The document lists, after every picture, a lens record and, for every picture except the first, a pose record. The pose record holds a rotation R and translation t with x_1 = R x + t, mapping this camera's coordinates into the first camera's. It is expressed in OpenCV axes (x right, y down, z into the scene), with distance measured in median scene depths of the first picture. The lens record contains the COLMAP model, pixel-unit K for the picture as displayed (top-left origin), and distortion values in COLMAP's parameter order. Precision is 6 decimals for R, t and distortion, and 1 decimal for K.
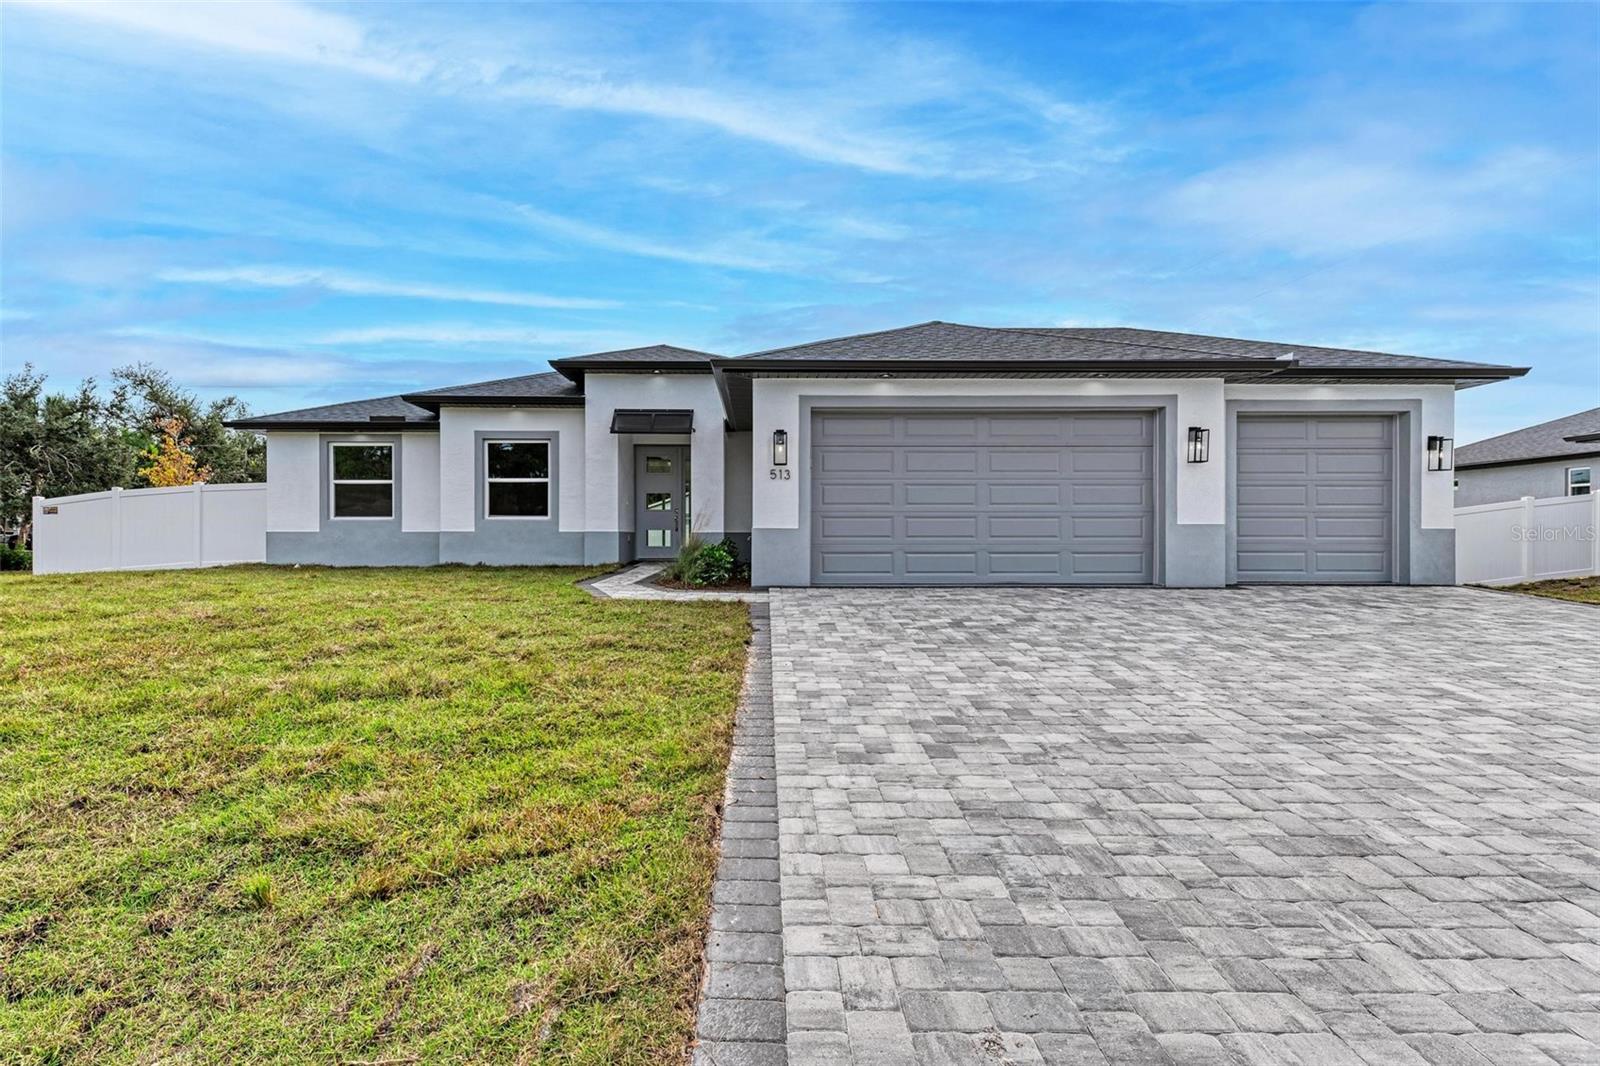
lens RADIAL K [[687.5, 0, 826.3], [0, 687.5, 530.2], [0, 0, 1]] dist [0.010242, -0.000251]
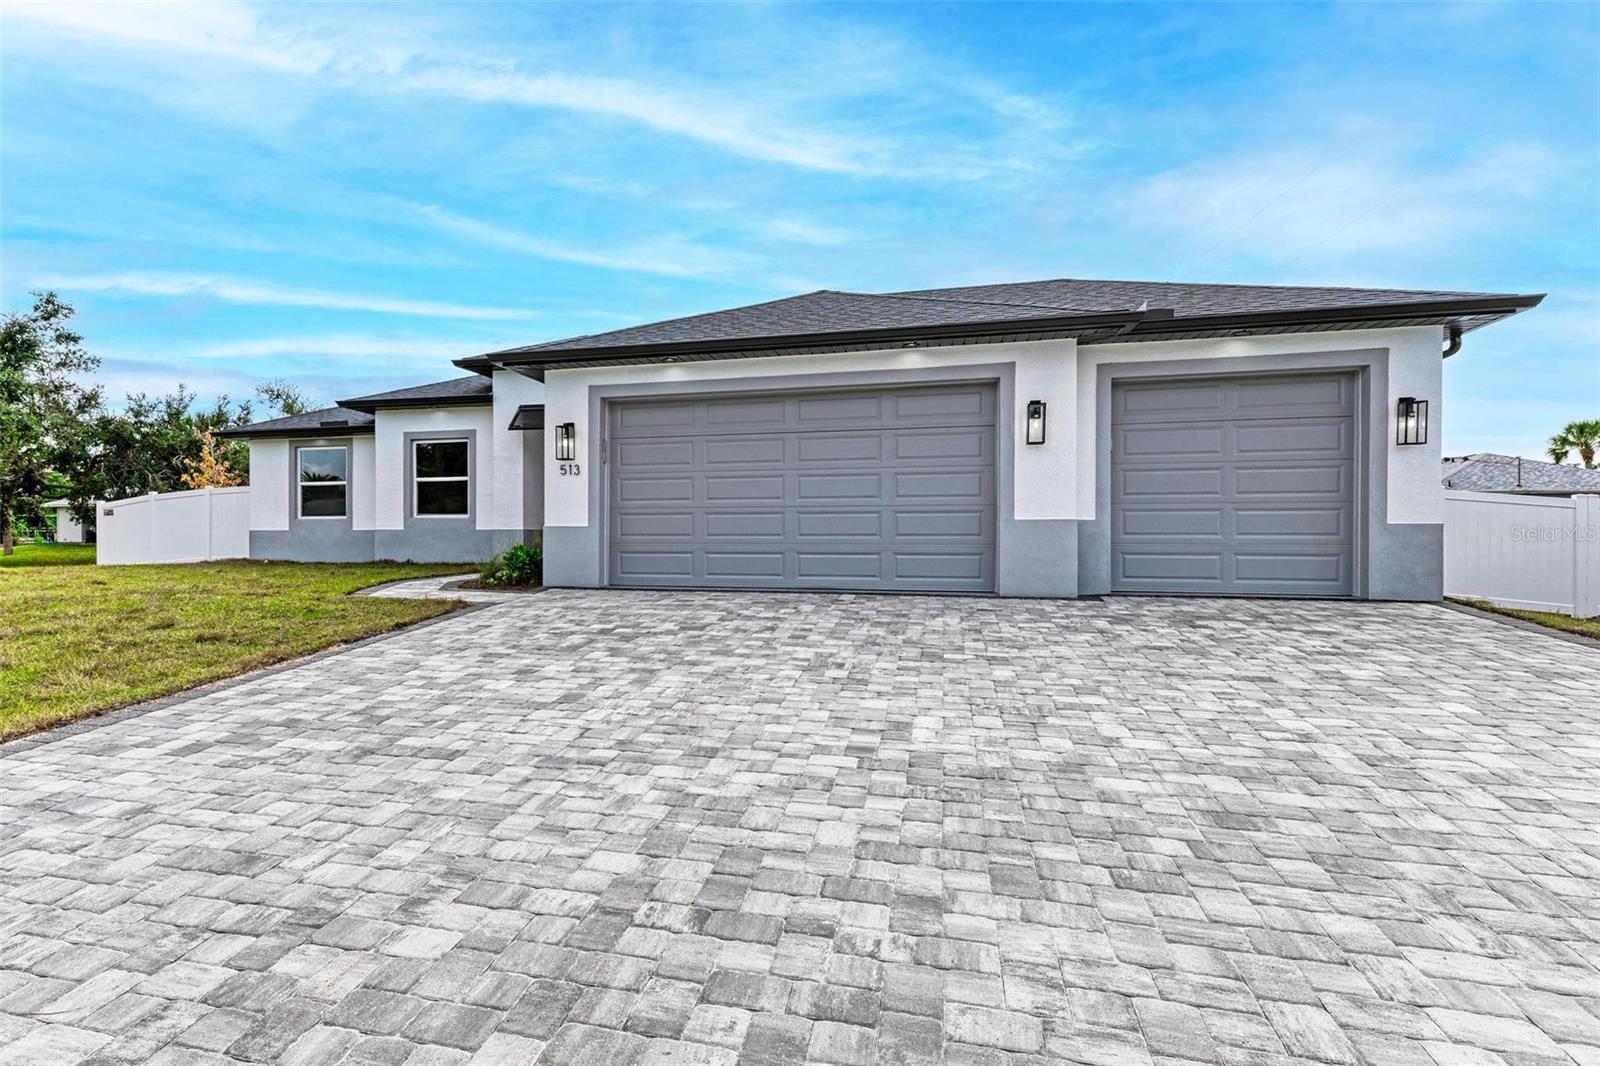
lens RADIAL K [[766.2, 0, 793.7], [0, 766.2, 529.7], [0, 0, 1]] dist [0.013685, 0.000047]
pose [[0.967633, -0.001835, -0.252354, 0.349842], [0.002732, 0.999991, 0.003205, -0.000282], [0.252346, -0.003790, 0.967630, 0.034465]]
